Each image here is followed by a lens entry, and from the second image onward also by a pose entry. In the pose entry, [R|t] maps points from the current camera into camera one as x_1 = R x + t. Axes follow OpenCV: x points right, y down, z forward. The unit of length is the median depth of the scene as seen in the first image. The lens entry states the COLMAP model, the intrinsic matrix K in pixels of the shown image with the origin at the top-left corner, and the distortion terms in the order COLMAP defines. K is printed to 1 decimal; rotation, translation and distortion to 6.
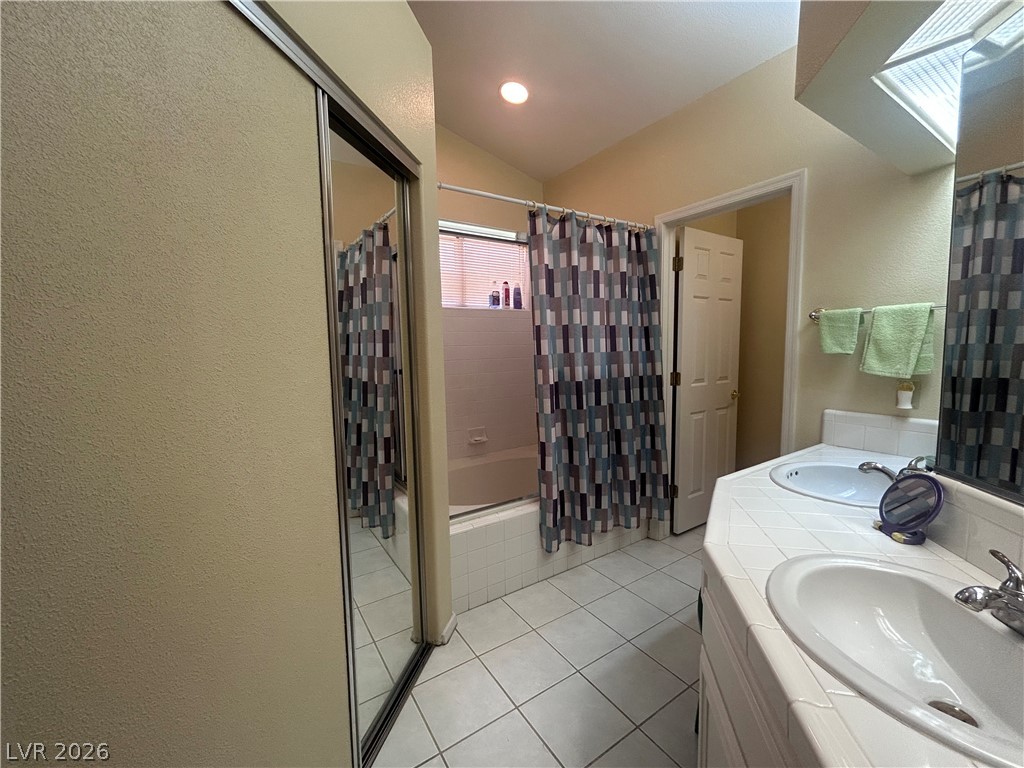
lens RADIAL K [[416.7, 0, 507.4], [0, 416.7, 385.3], [0, 0, 1]] dist [0.002644, 0.000303]
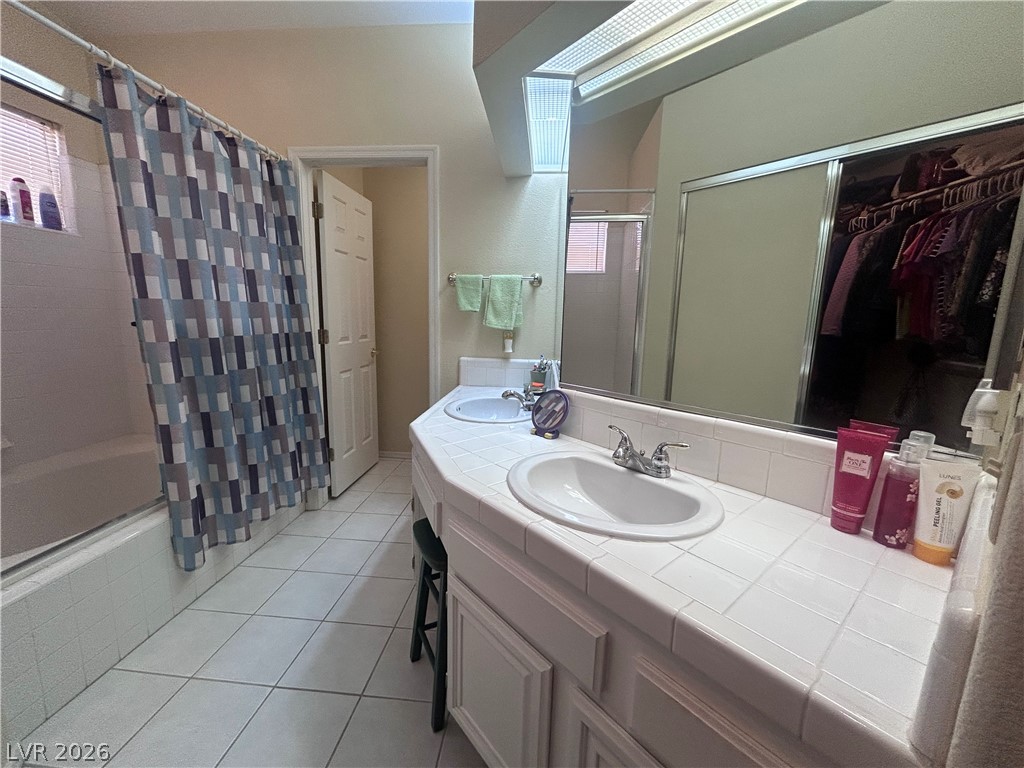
lens RADIAL K [[416.7, 0, 512.1], [0, 416.7, 383.8], [0, 0, 1]] dist [0.002644, 0.000303]
pose [[0.619329, -0.096734, 0.779149, -0.091013], [0.038728, 0.994937, 0.092741, 0.023609], [-0.784176, -0.027262, 0.619940, 0.100197]]
